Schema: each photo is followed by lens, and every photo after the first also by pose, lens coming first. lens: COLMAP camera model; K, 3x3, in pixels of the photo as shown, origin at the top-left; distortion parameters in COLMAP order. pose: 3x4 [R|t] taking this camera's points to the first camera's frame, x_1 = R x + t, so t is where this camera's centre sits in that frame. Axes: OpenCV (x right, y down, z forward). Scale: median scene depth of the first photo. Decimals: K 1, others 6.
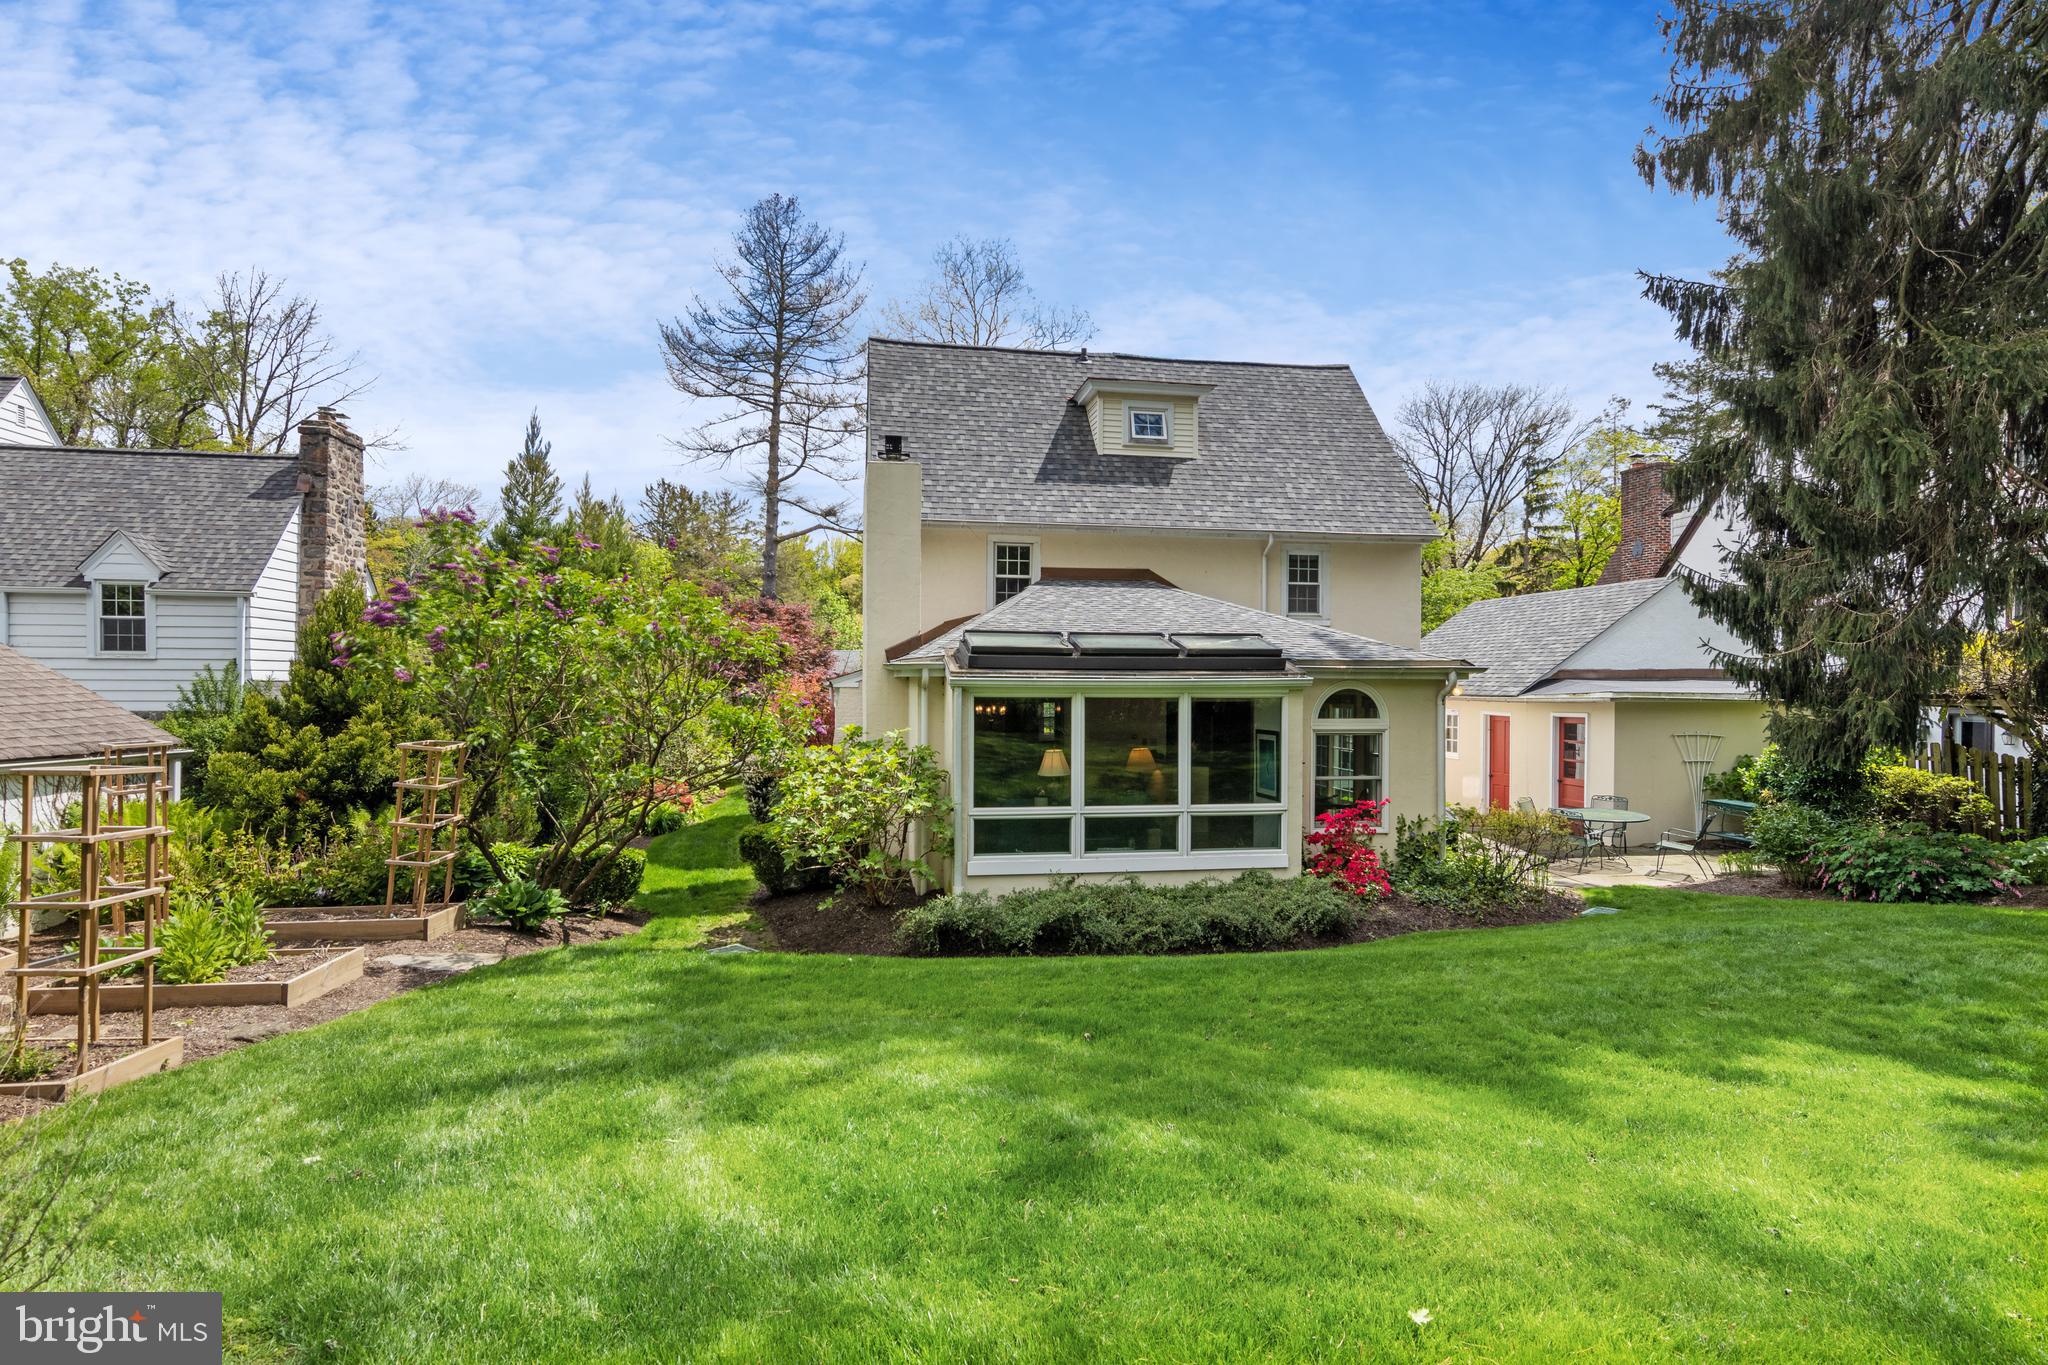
lens RADIAL K [[1046.0, 0, 1019.3], [0, 1046.0, 695.9], [0, 0, 1]] dist [0.011973, -0.002260]
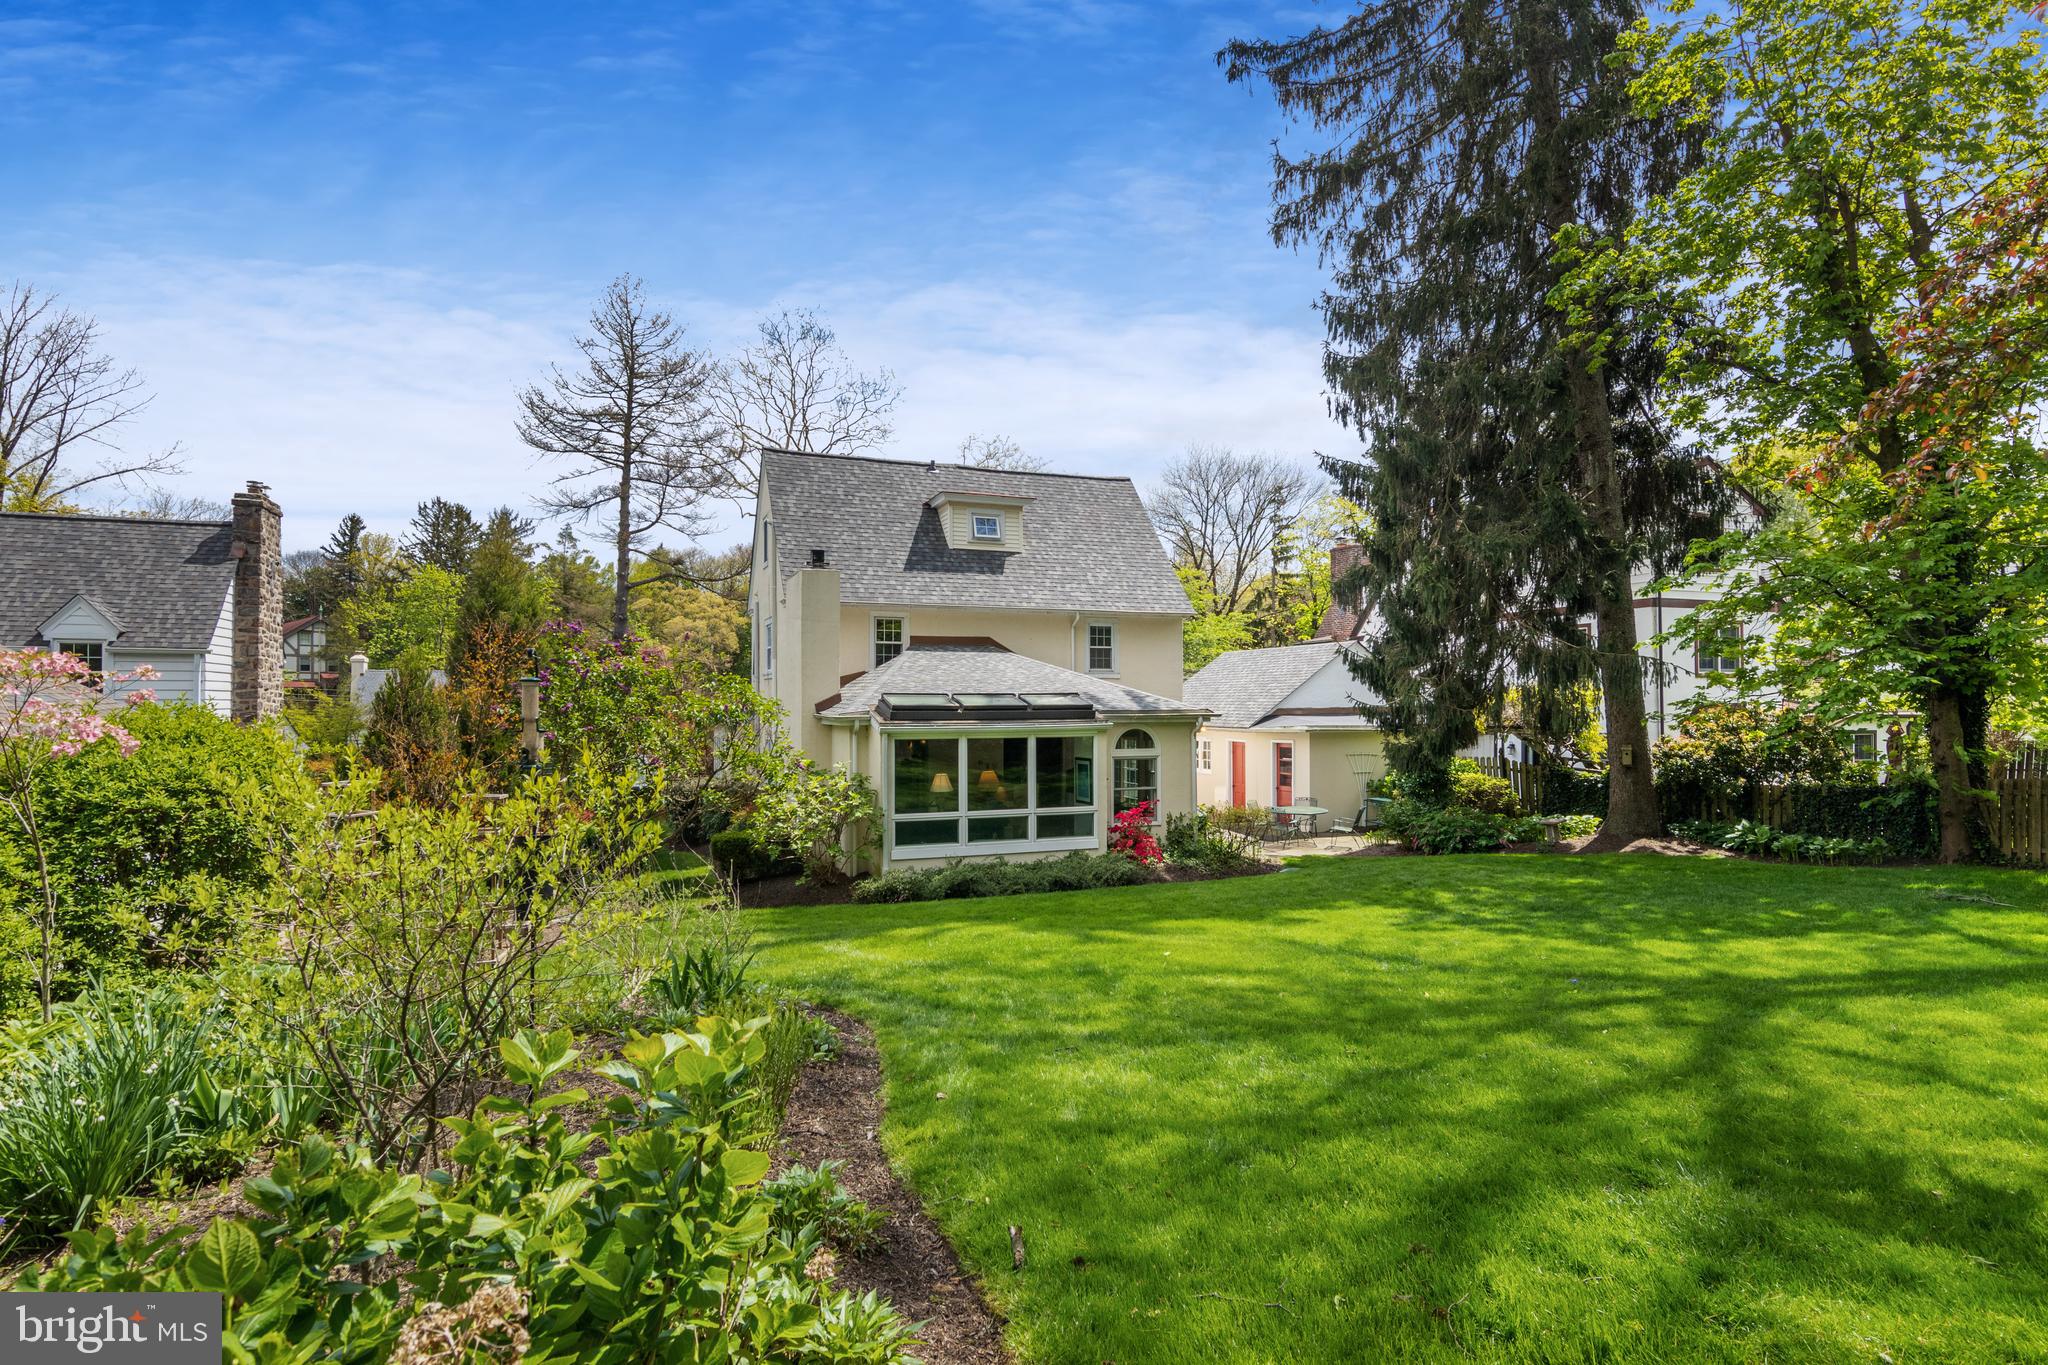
lens RADIAL K [[1046.0, 0, 1023.6], [0, 1046.0, 696.6], [0, 0, 1]] dist [0.011973, -0.002260]
pose [[0.978964, -0.005763, 0.203954, -0.108168], [0.009856, 0.999770, -0.019056, -0.019193], [-0.203797, 0.020665, 0.978795, -0.320344]]
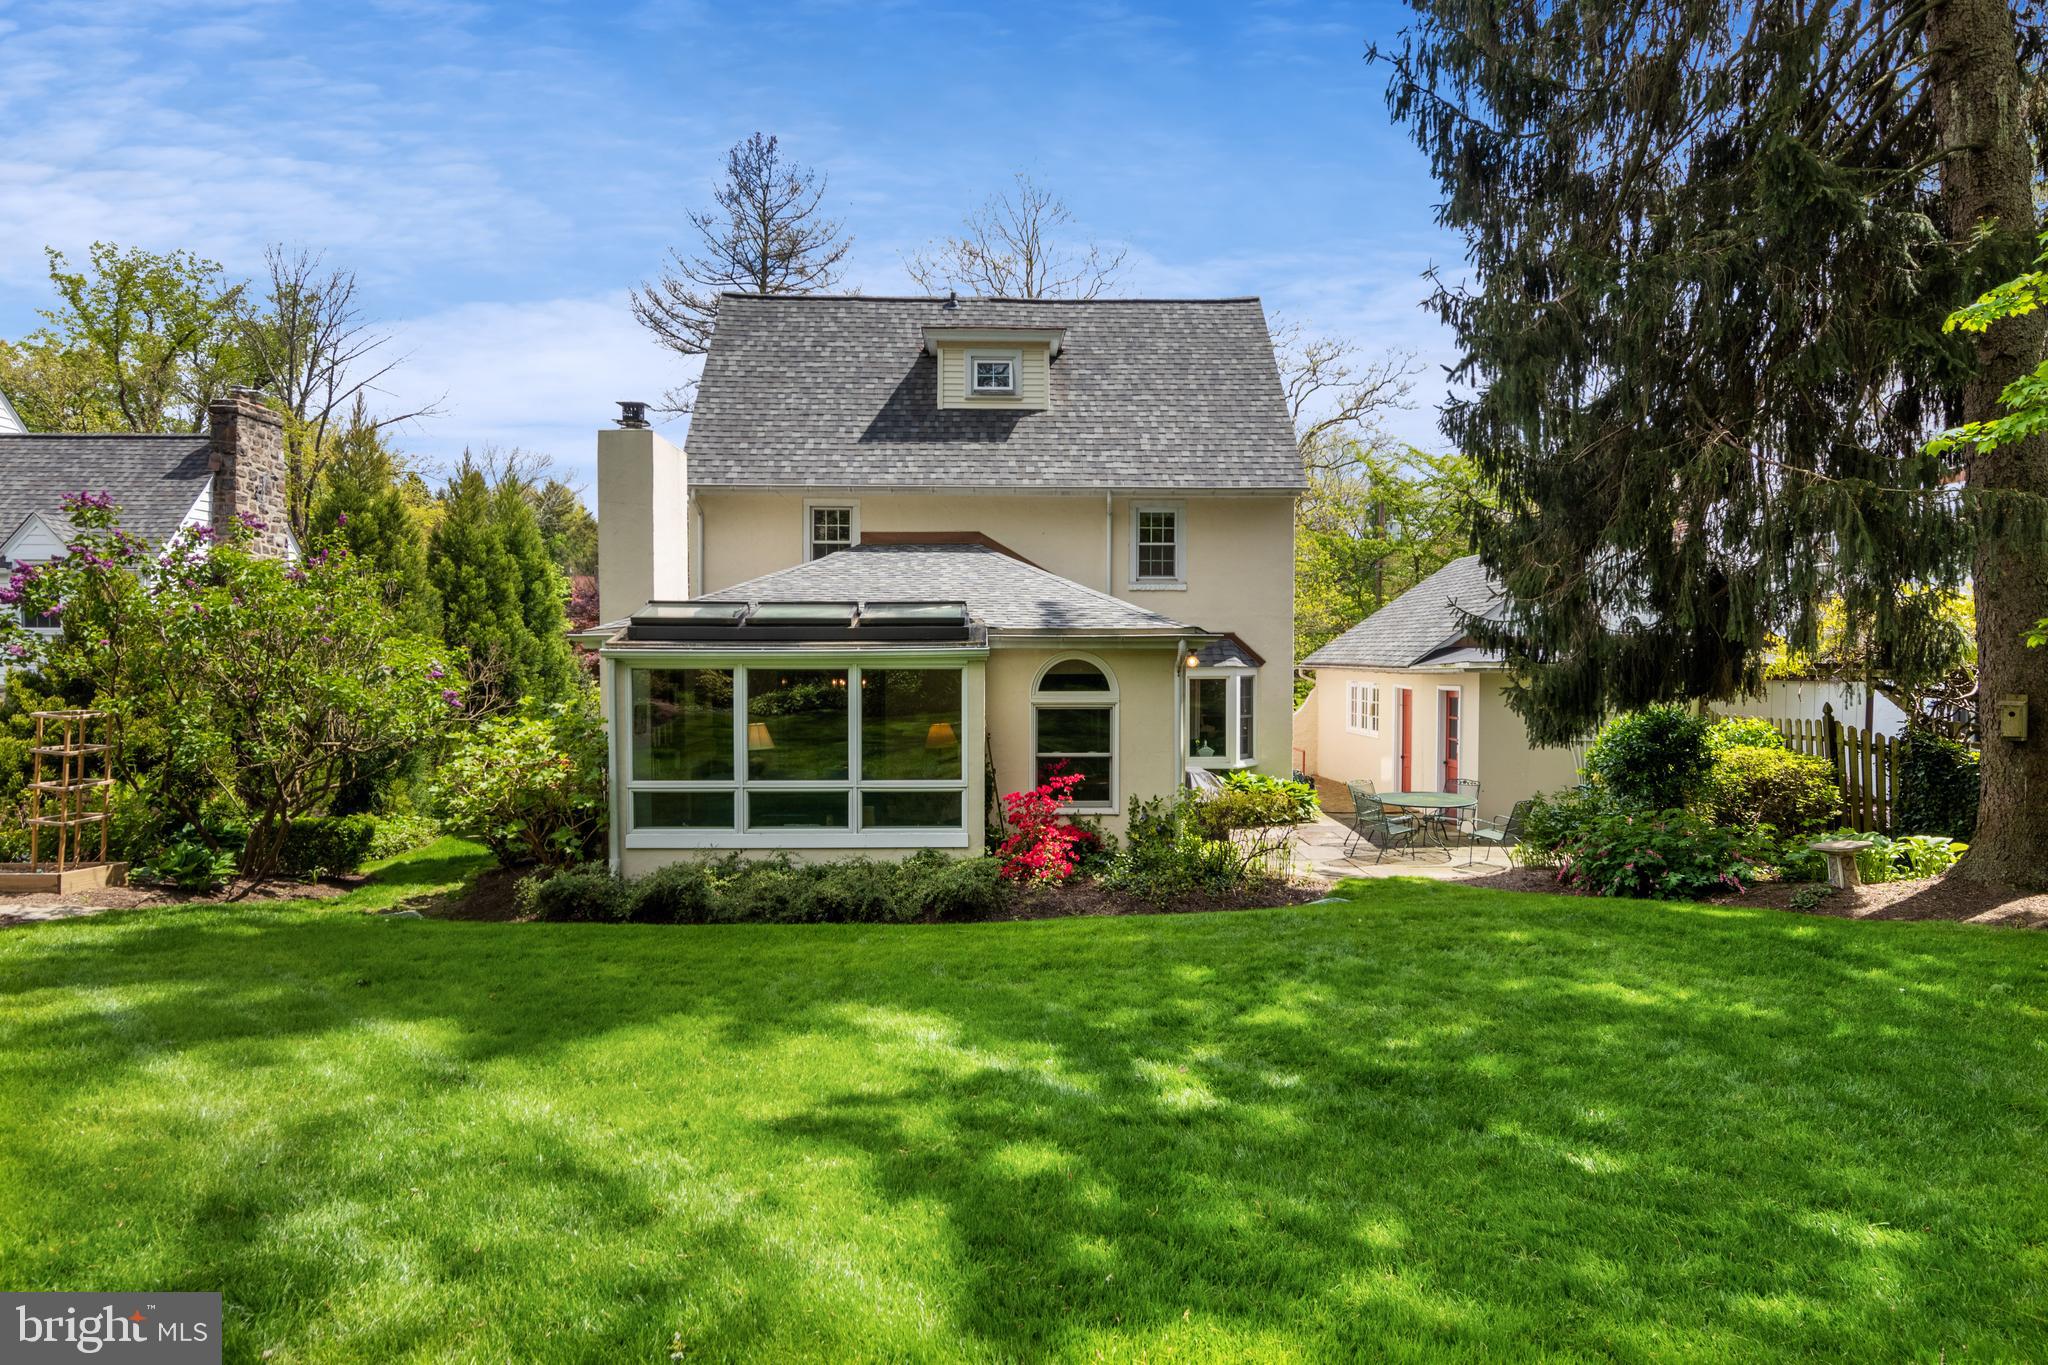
lens RADIAL K [[1173.6, 0, 1020.0], [0, 1173.6, 691.3], [0, 0, 1]] dist [0.005321, 0.000165]
pose [[0.989817, 0.000340, -0.142348, 0.312714], [0.002463, 0.999807, 0.019509, 0.000821], [0.142327, -0.019661, 0.989624, -0.032570]]
